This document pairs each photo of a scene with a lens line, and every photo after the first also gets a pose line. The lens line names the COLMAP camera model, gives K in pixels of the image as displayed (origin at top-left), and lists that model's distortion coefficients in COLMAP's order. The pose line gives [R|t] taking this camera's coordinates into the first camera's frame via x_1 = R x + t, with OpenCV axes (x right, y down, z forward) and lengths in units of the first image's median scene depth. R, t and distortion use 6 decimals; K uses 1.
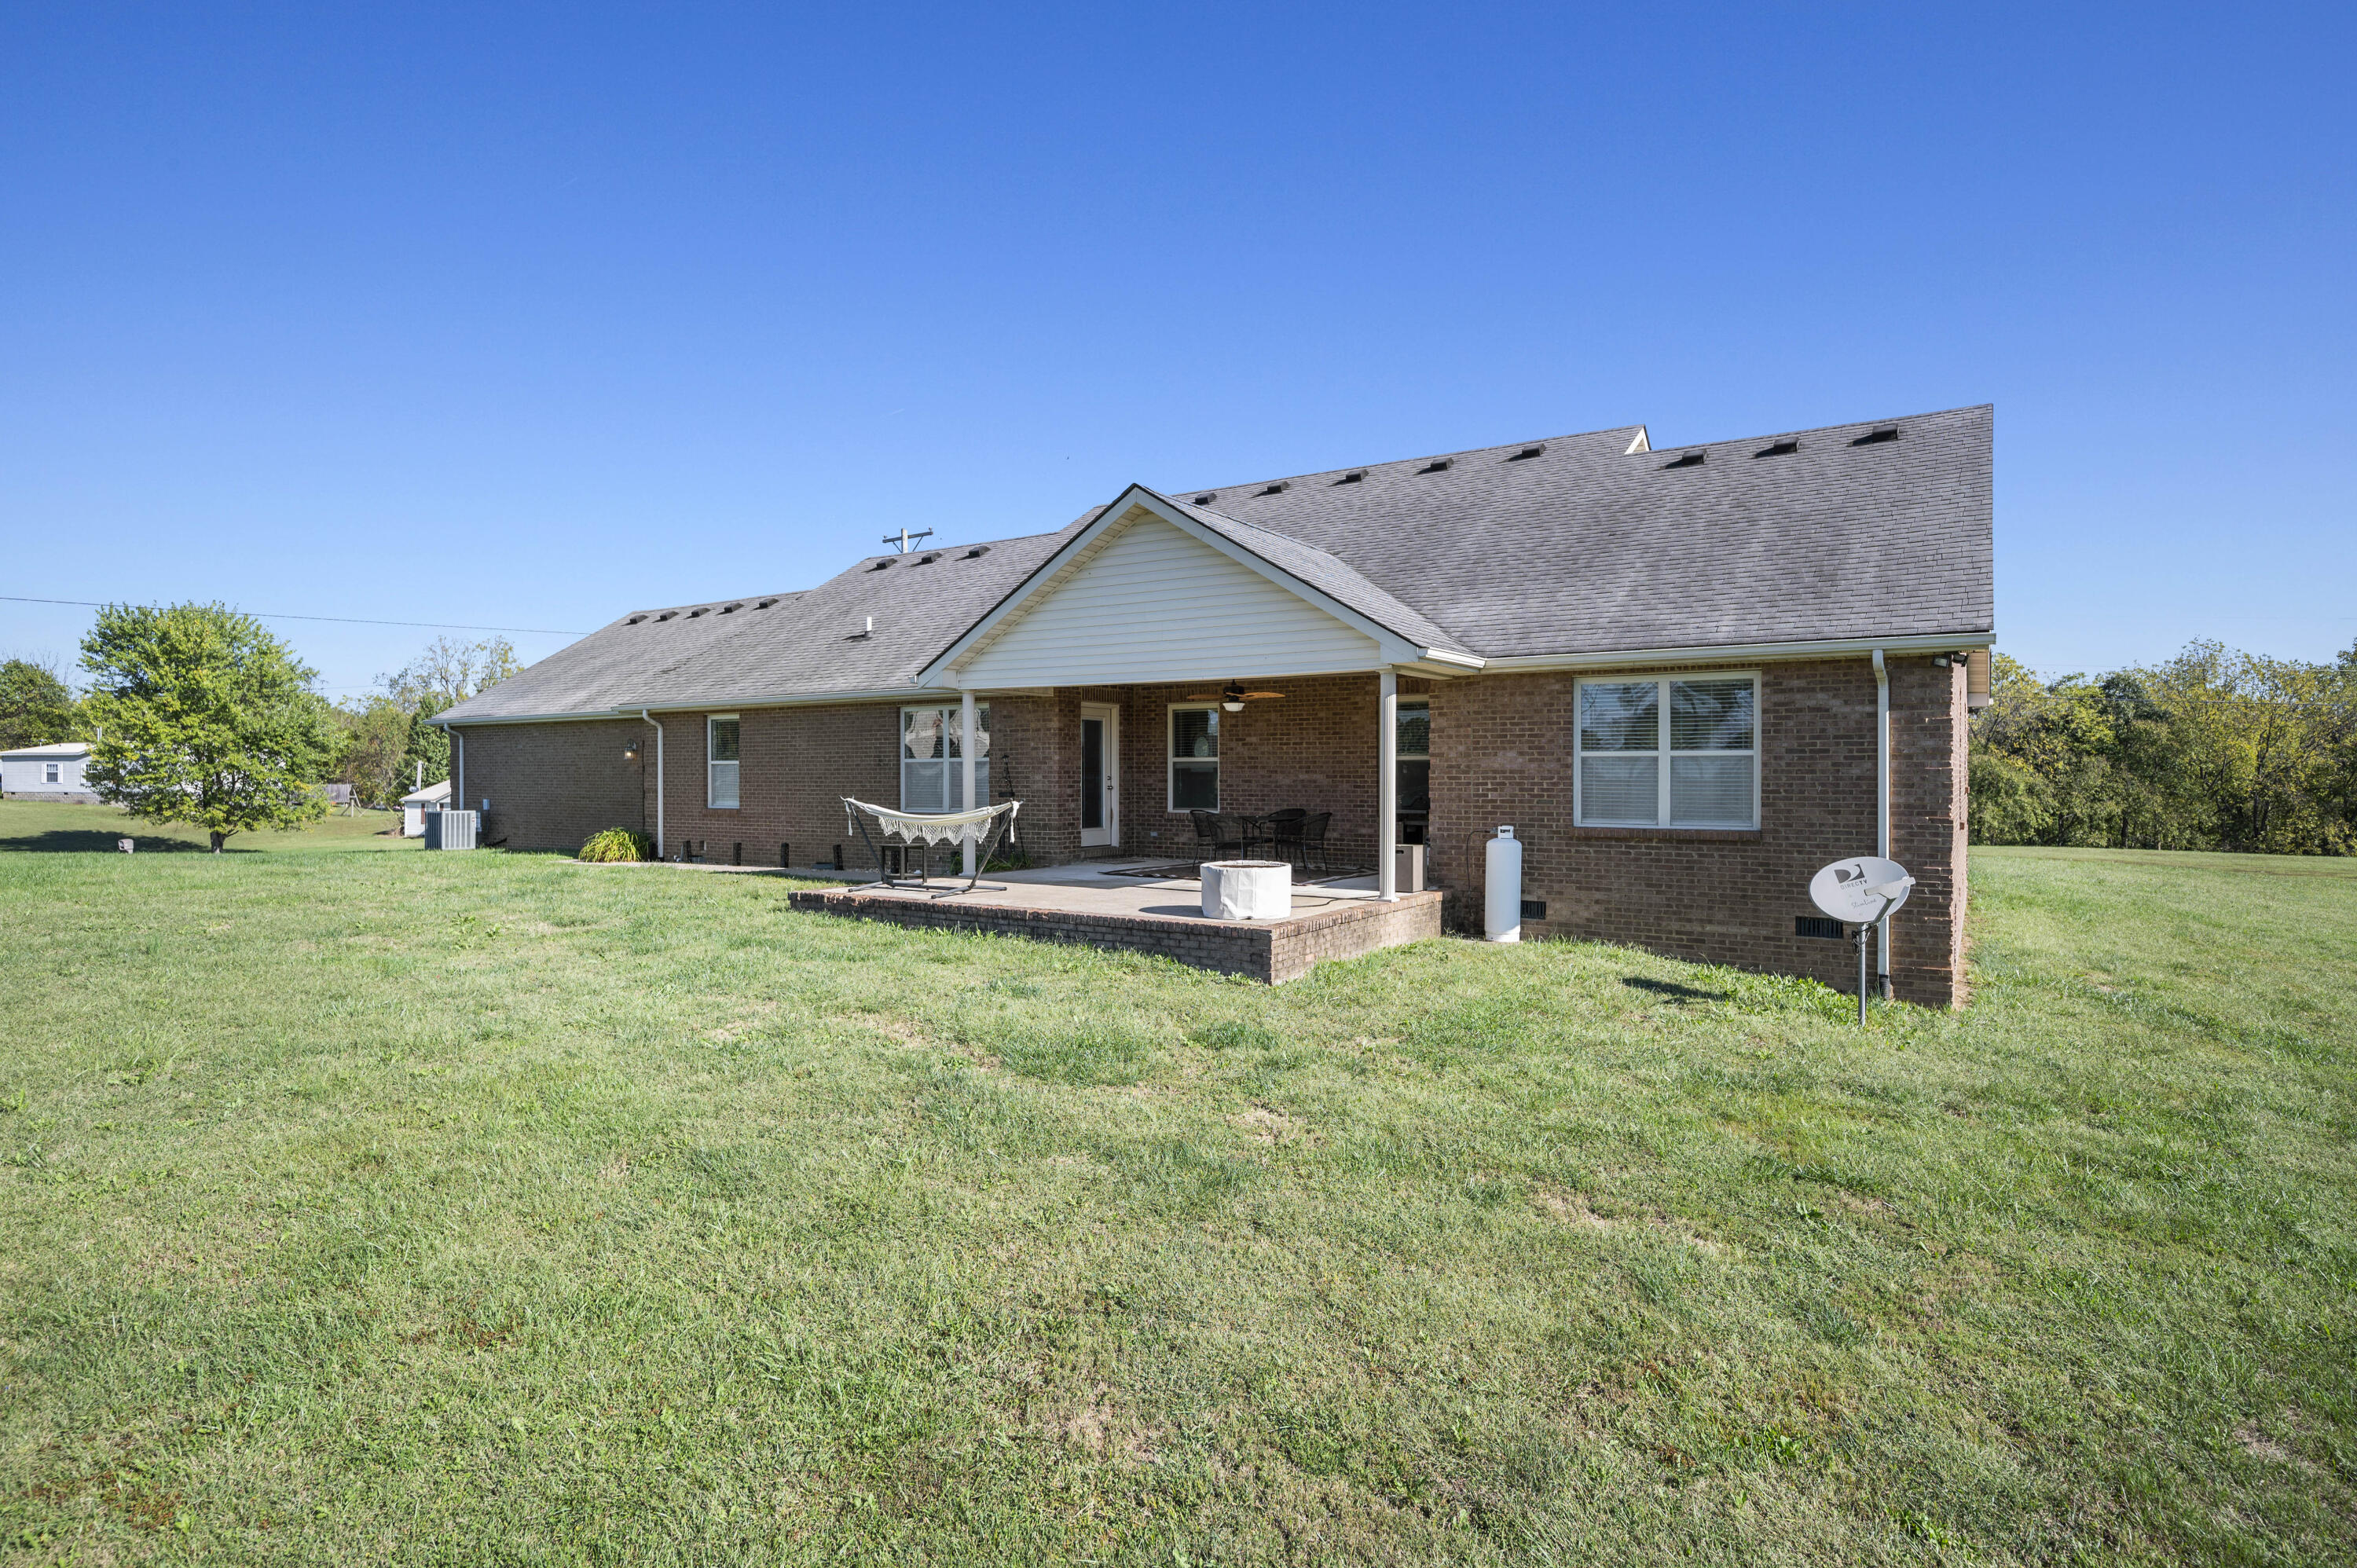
lens RADIAL K [[1257.6, 0, 1178.5], [0, 1257.6, 784.0], [0, 0, 1]] dist [0.001096, 0.000231]
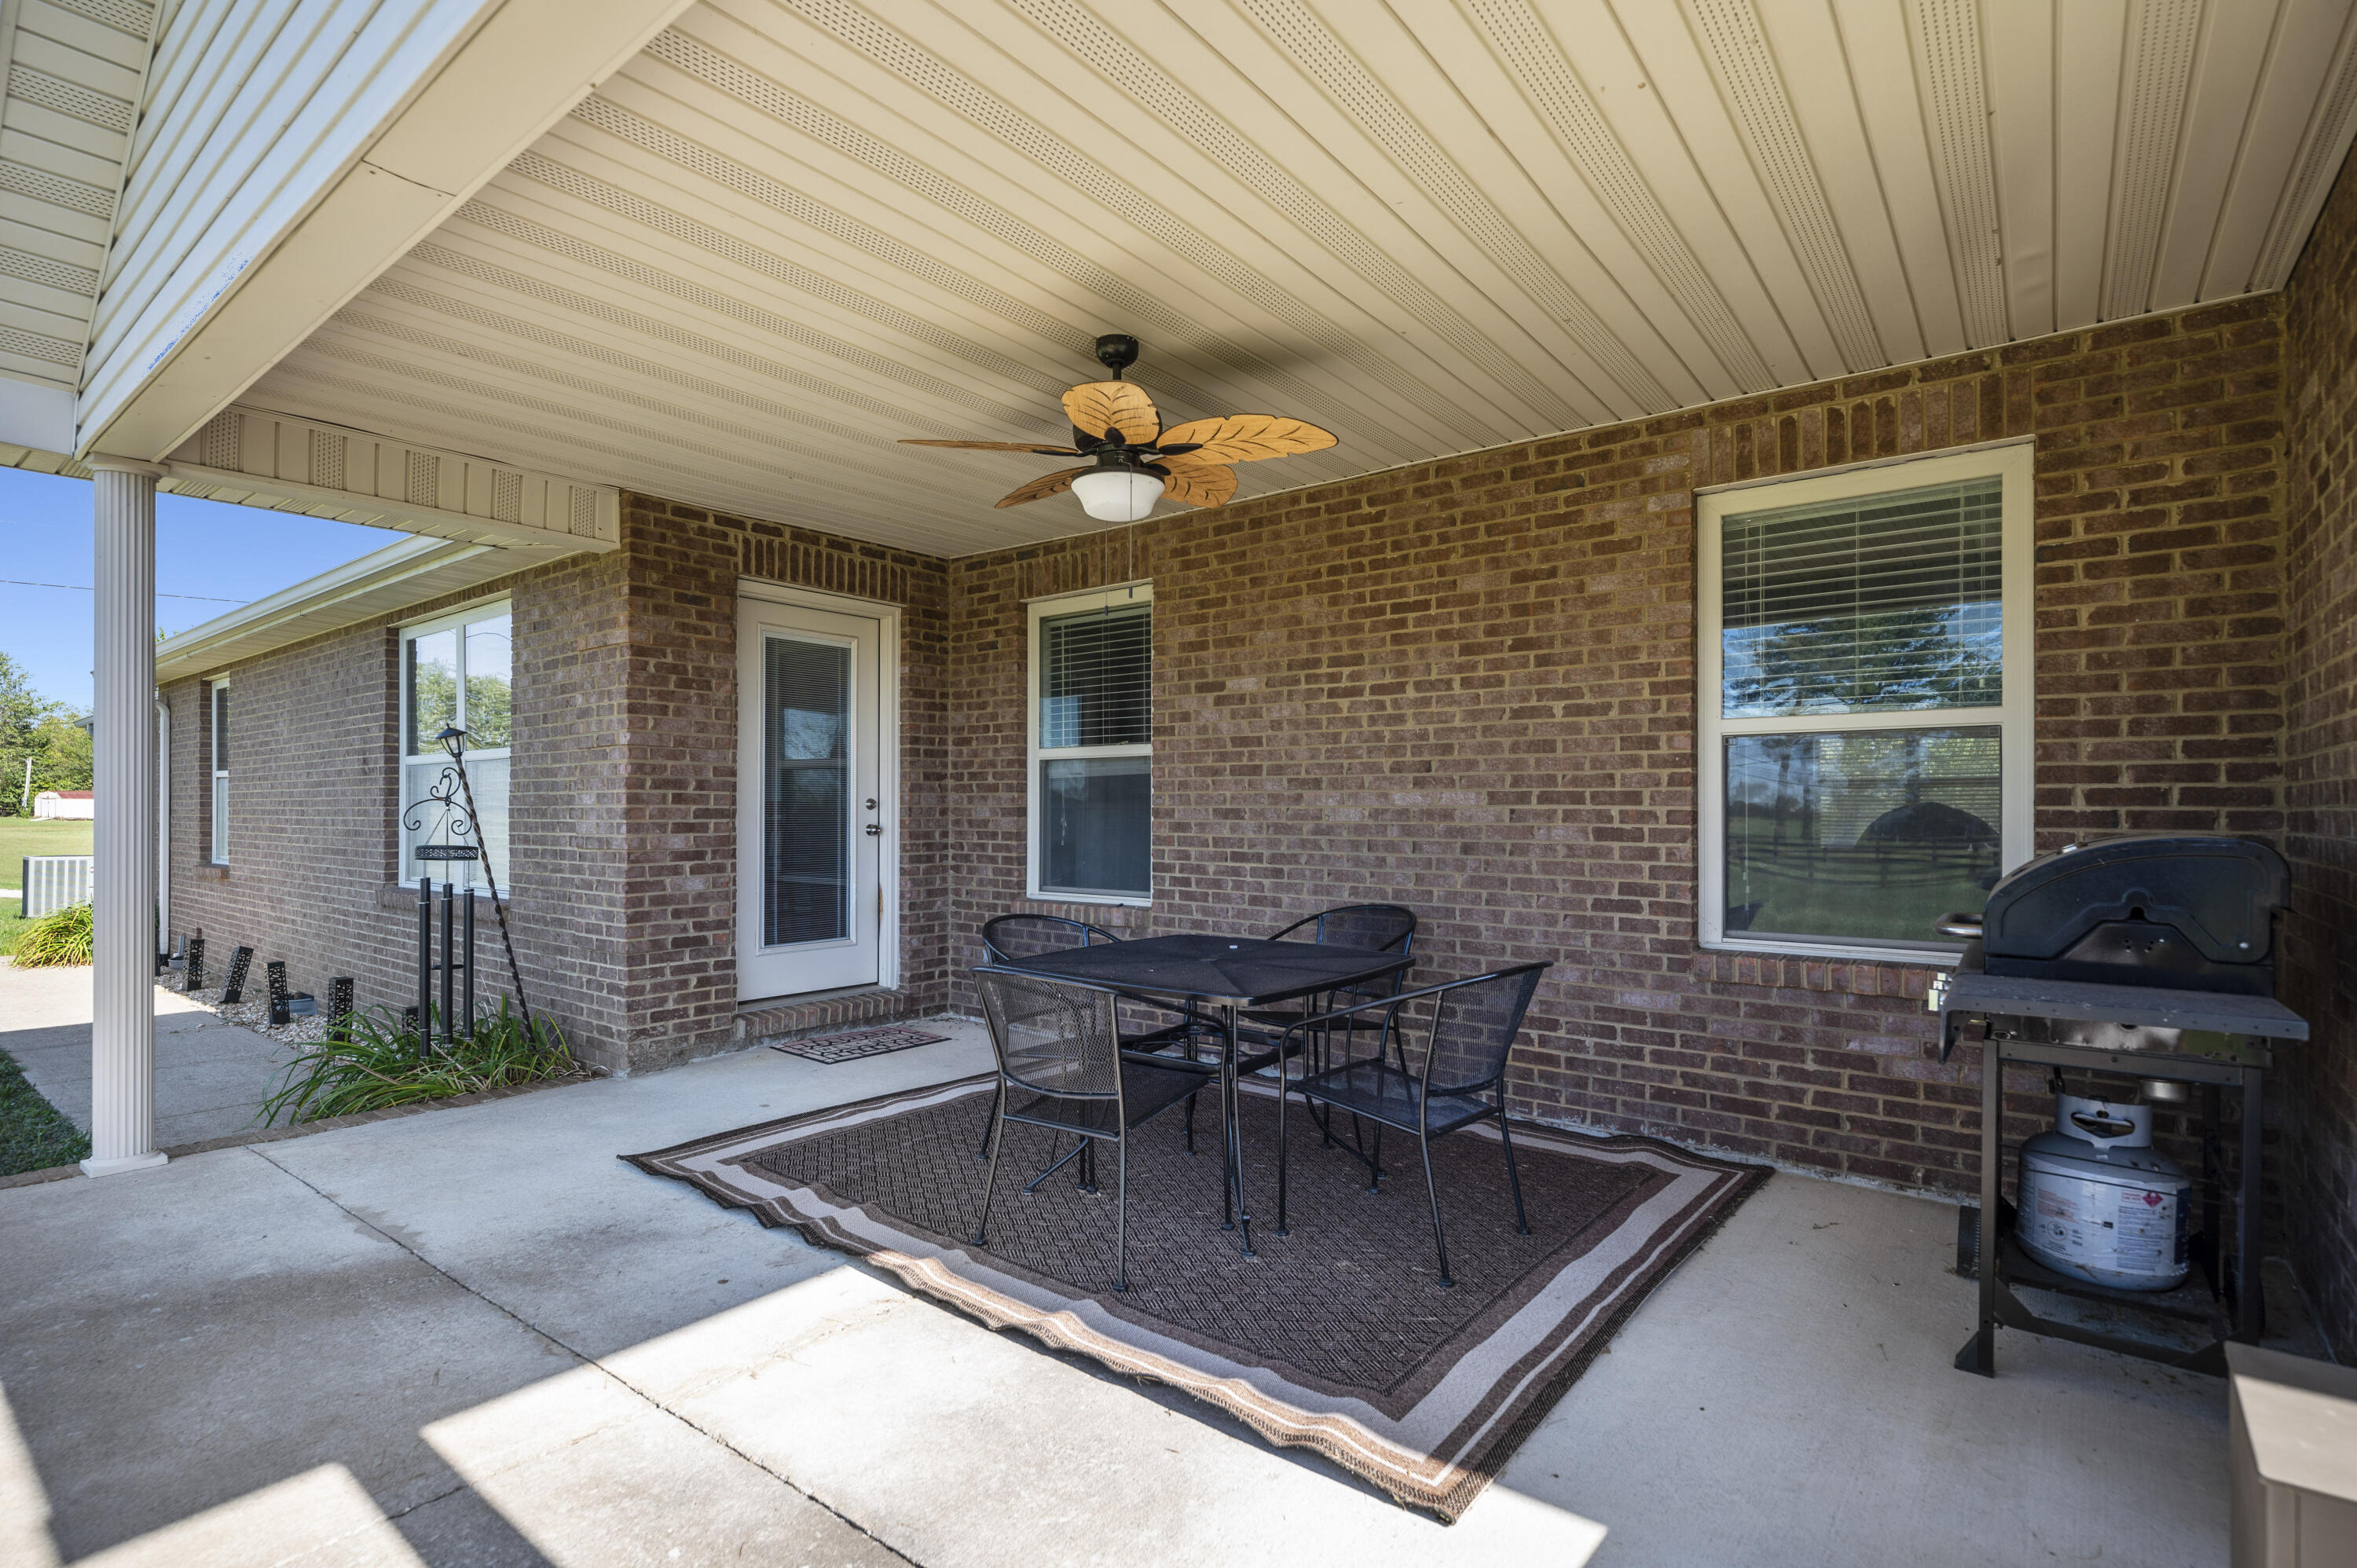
lens RADIAL K [[1114.6, 0, 1178.5], [0, 1114.6, 784.0], [0, 0, 1]] dist [0.000271, 0.000114]
pose [[0.996281, 0.001056, -0.086159, 0.066805], [-0.003286, 0.999663, -0.025743, -0.002413], [0.086102, 0.025931, 0.995949, 0.718690]]
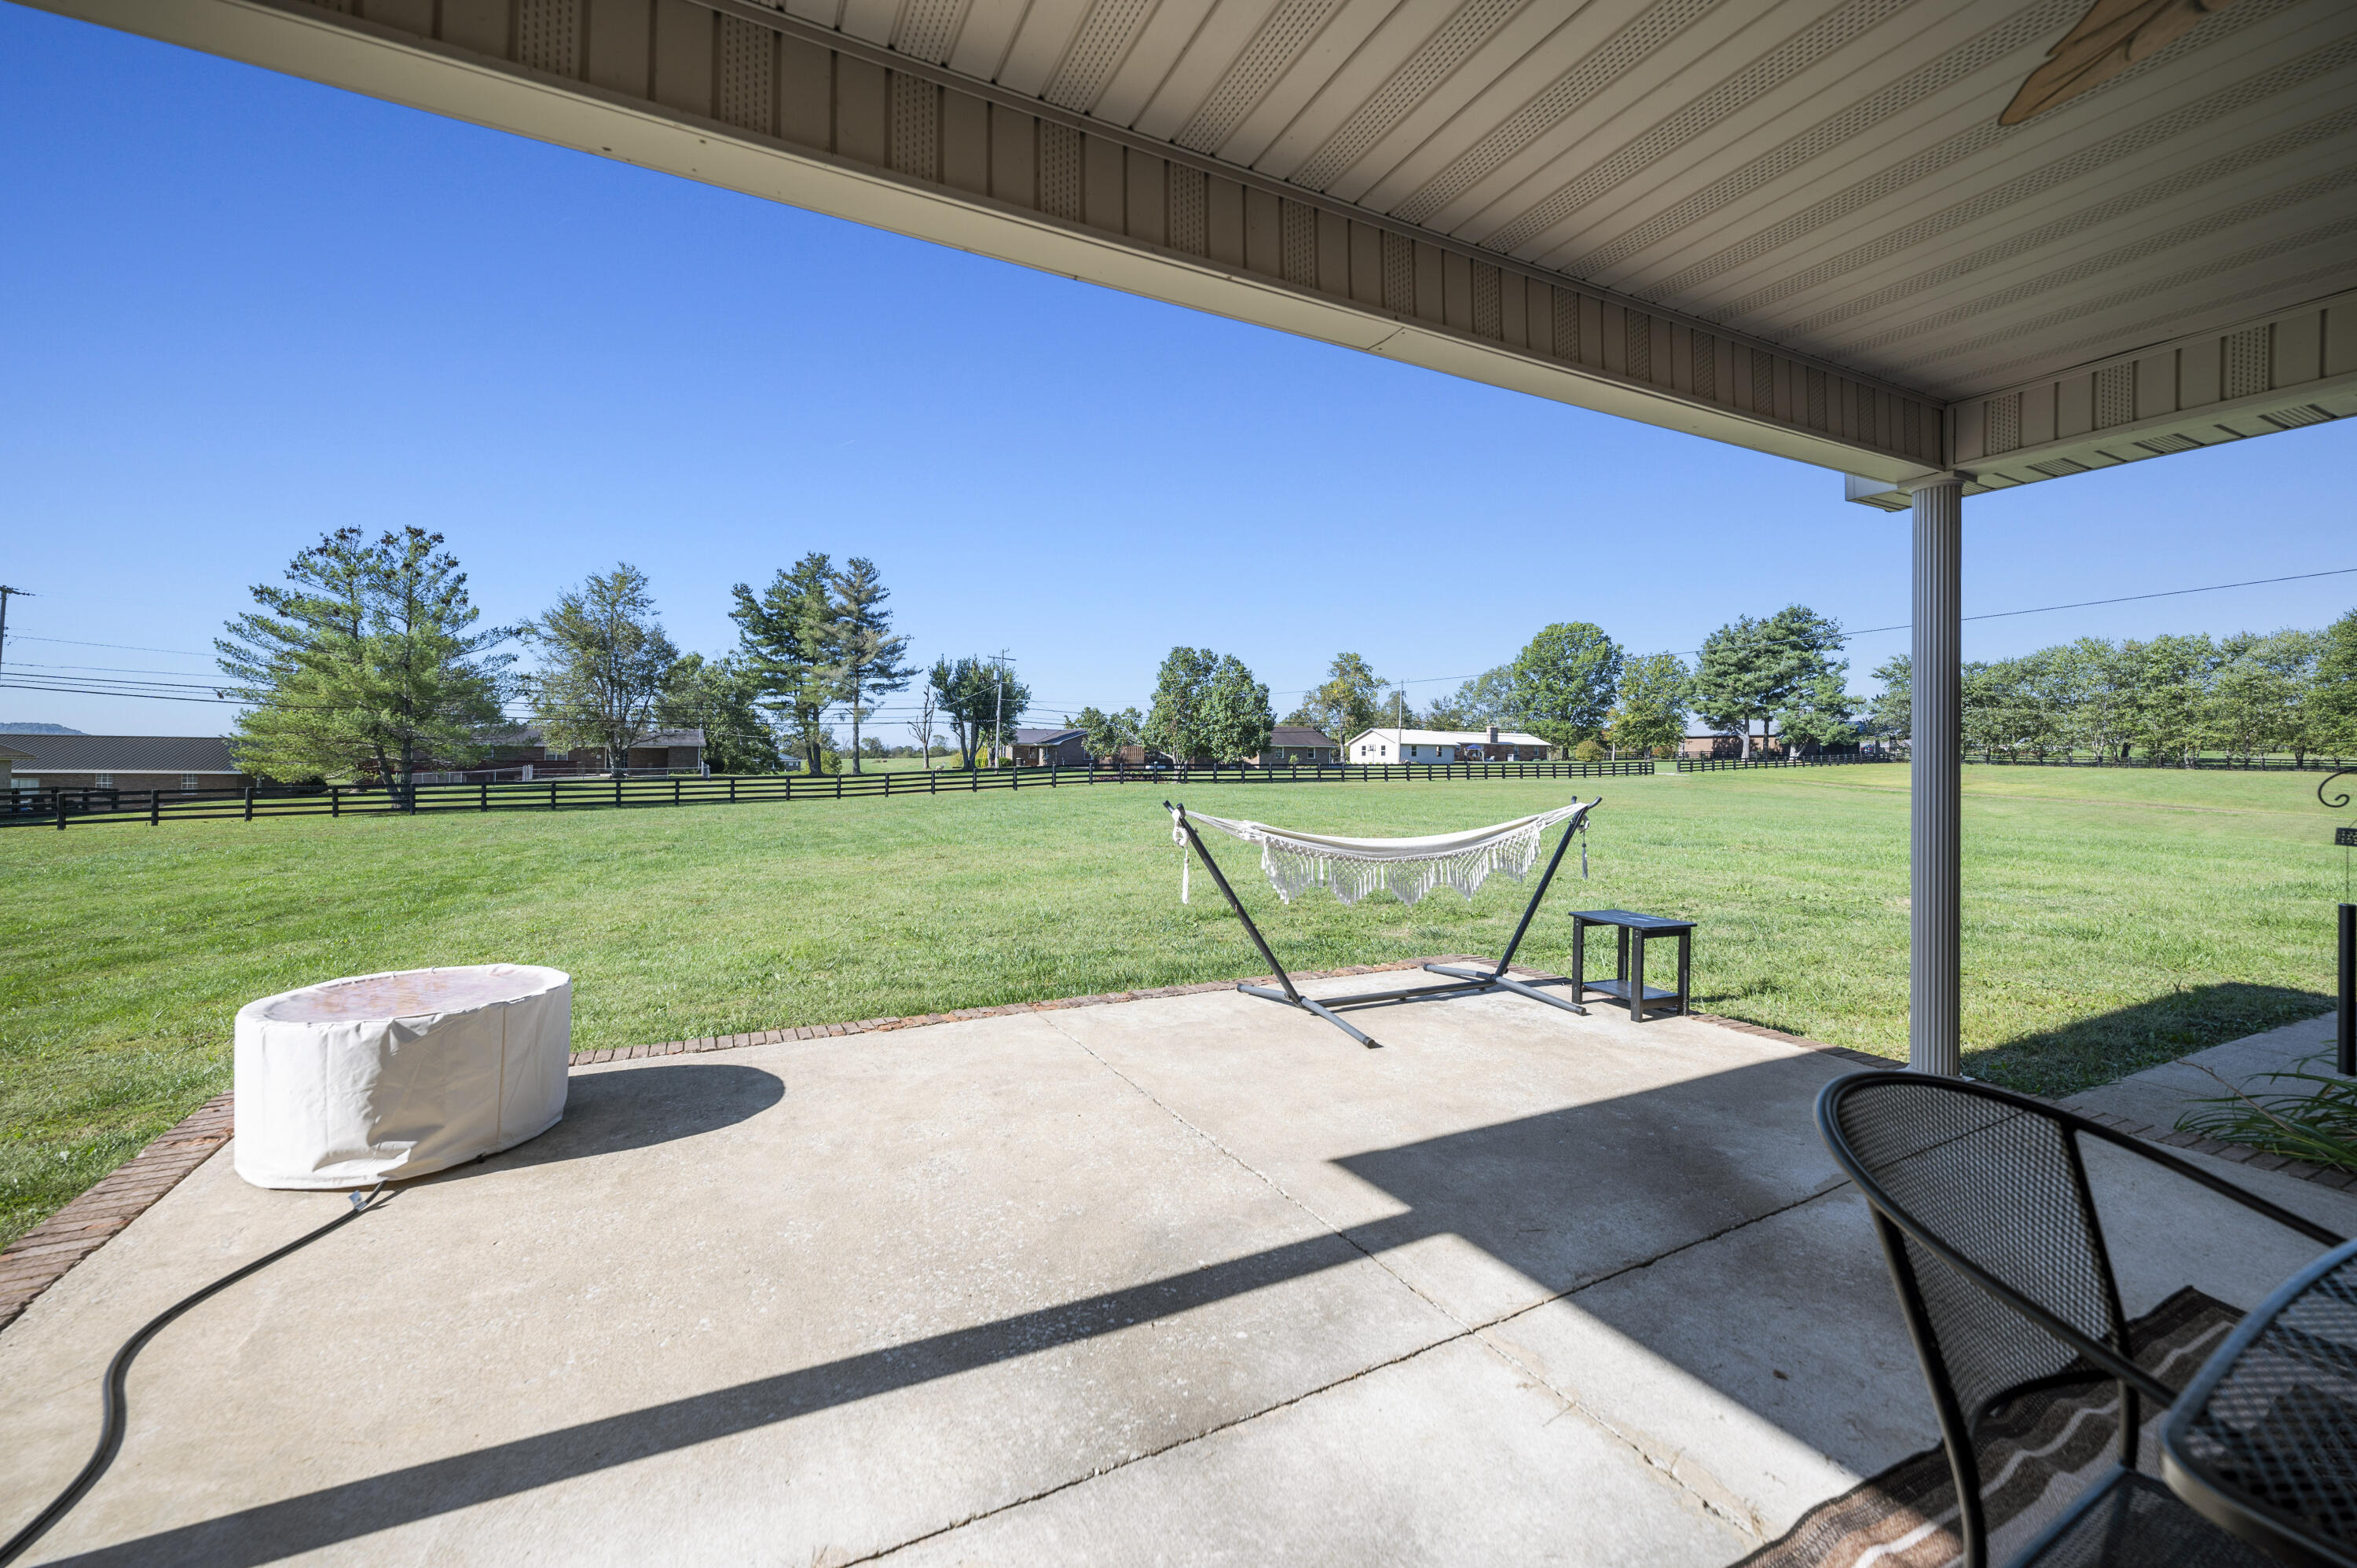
lens RADIAL K [[957.0, 0, 1178.3], [0, 957.0, 759.8], [0, 0, 1]] dist [-0.000424, -0.000084]
pose [[-0.490112, -0.005010, -0.871645, 0.132569], [-0.015545, 0.999875, 0.002994, -0.004978], [0.871521, 0.015017, -0.490128, 0.912531]]
